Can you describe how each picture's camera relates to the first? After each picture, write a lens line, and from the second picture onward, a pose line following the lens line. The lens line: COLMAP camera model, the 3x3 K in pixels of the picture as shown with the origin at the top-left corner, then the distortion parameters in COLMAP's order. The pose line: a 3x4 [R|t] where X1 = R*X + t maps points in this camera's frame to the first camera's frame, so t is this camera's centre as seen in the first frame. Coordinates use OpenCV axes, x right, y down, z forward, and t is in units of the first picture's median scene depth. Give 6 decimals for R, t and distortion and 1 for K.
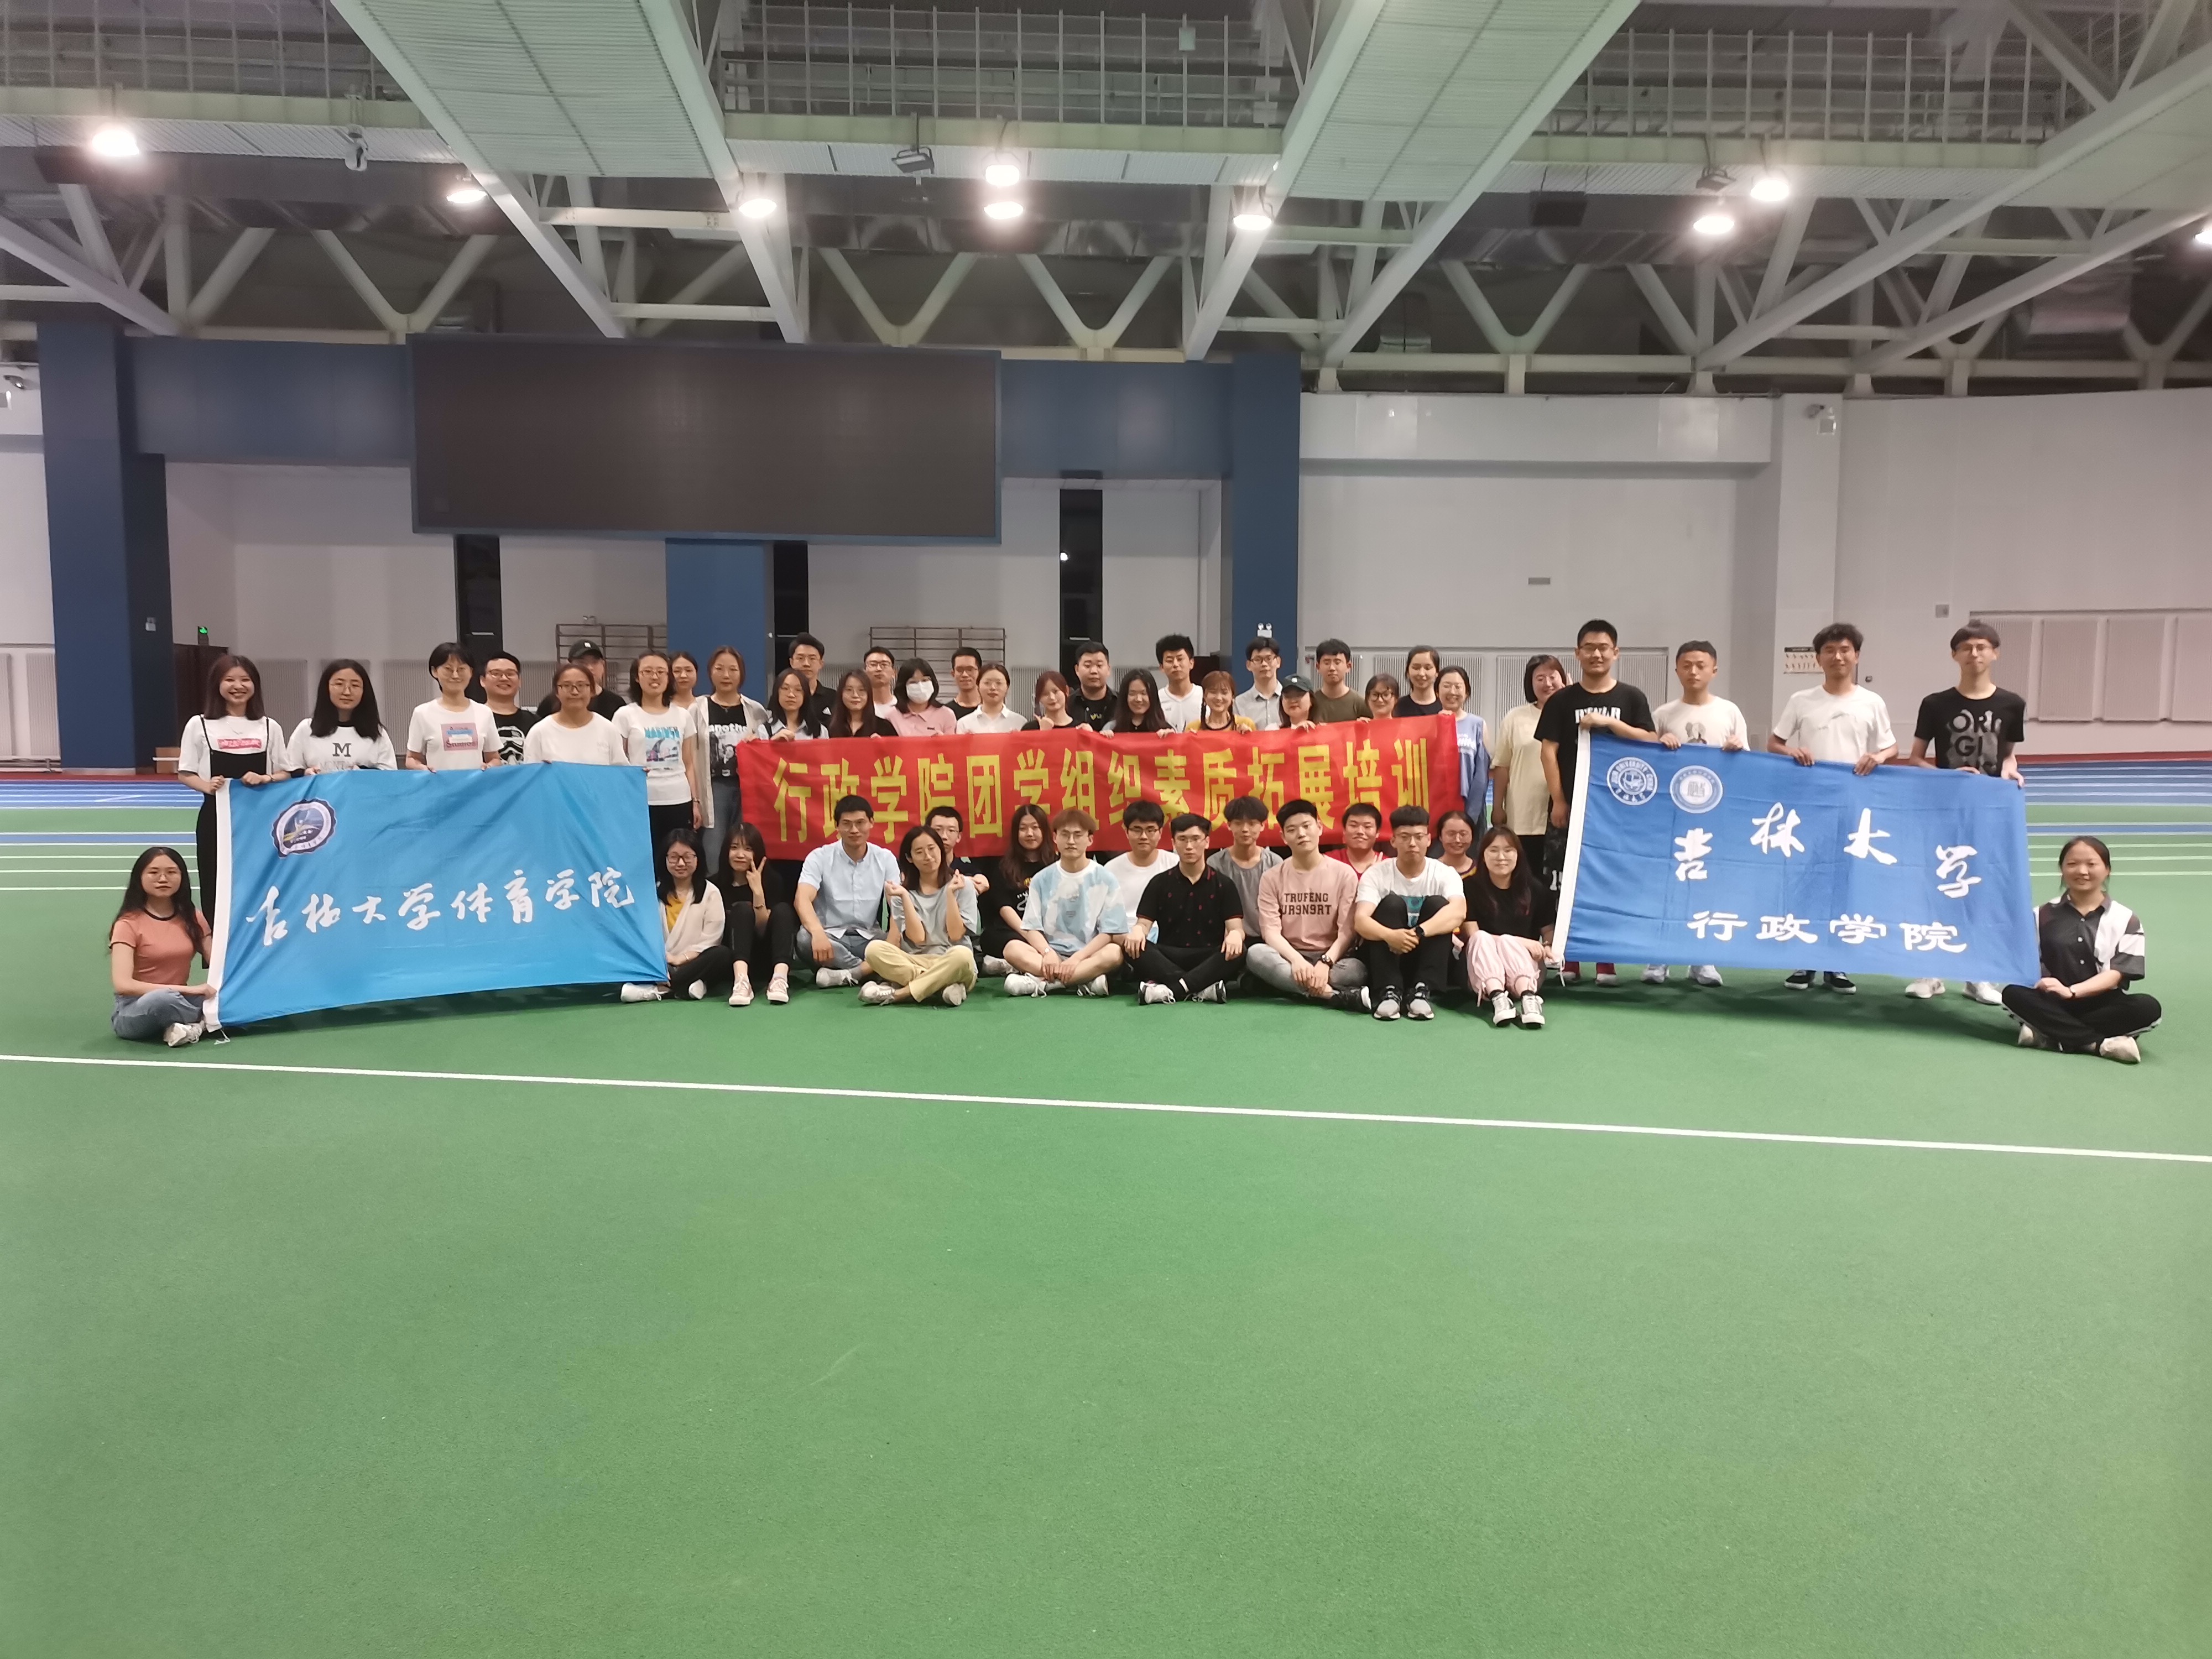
lens RADIAL K [[1666.1, 0, 1104.7], [0, 1666.1, 829.4], [0, 0, 1]] dist [0.006503, 0.007731]
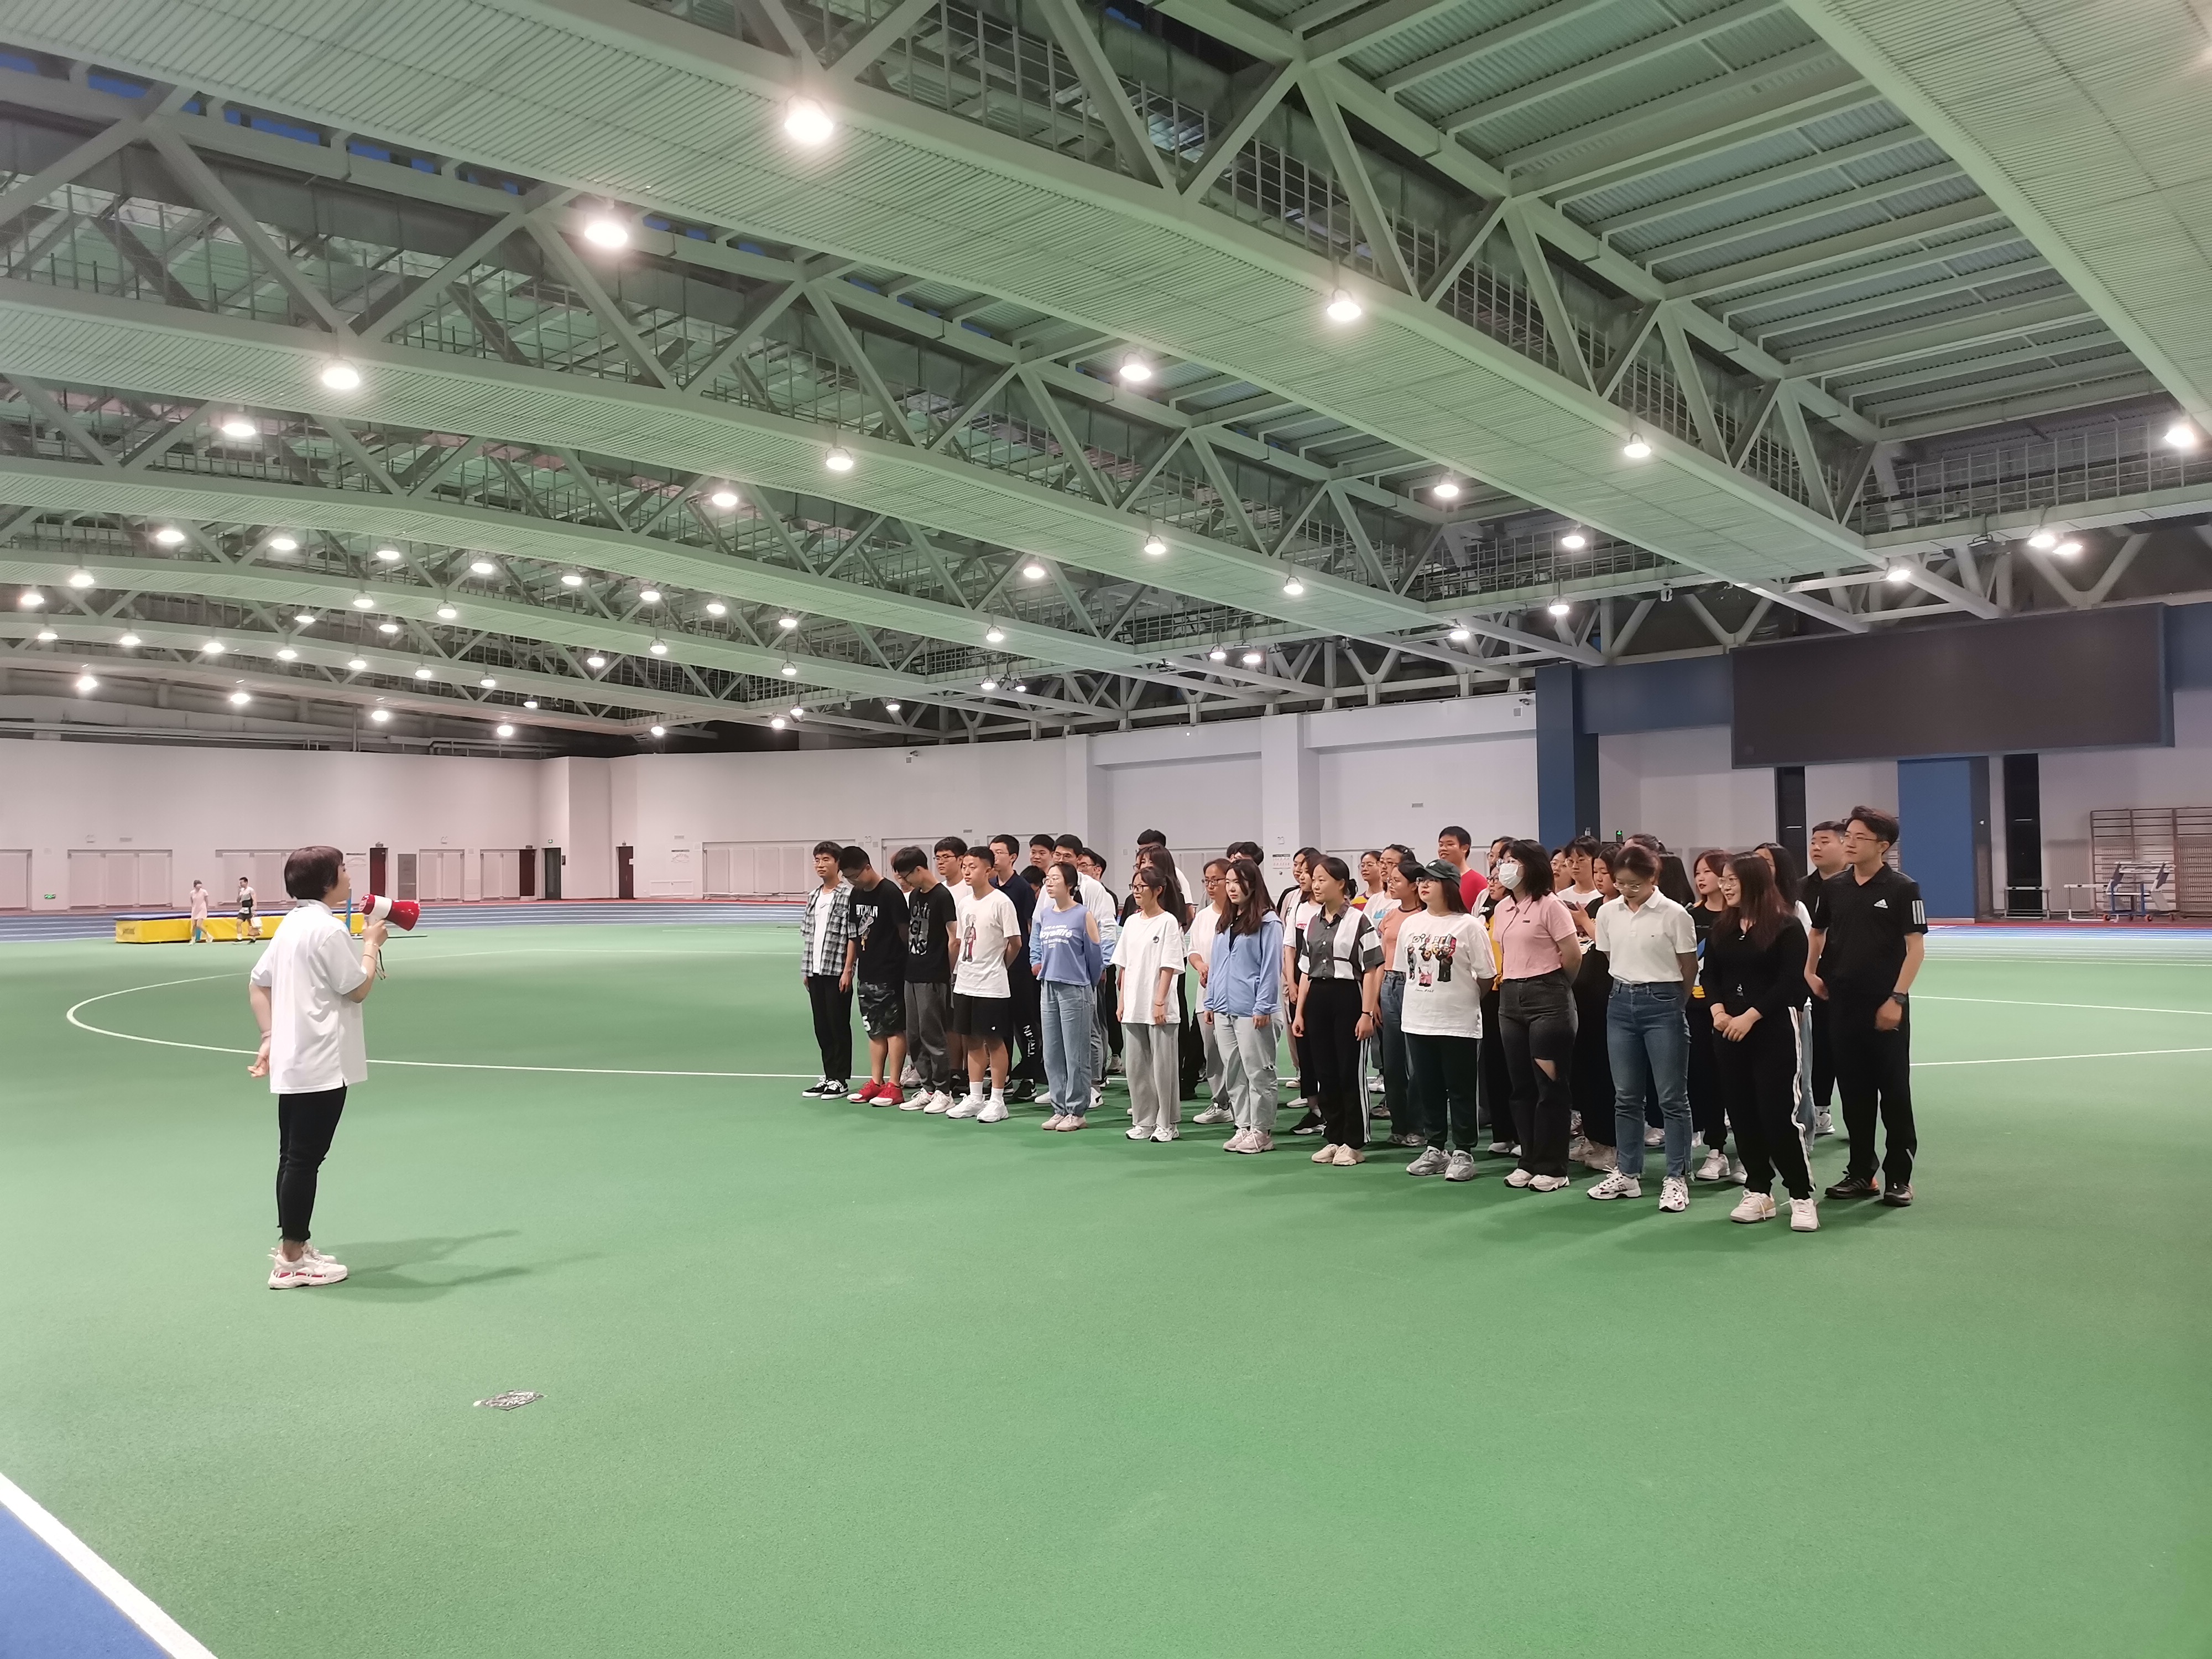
lens RADIAL K [[1666.1, 0, 1105.6], [0, 1666.1, 829.5], [0, 0, 1]] dist [0.006503, 0.007731]
pose [[0.673456, -0.033158, -0.738483, 0.370871], [-0.046703, 0.995089, -0.087270, 0.050469], [0.737750, 0.093261, 0.668601, -0.526390]]
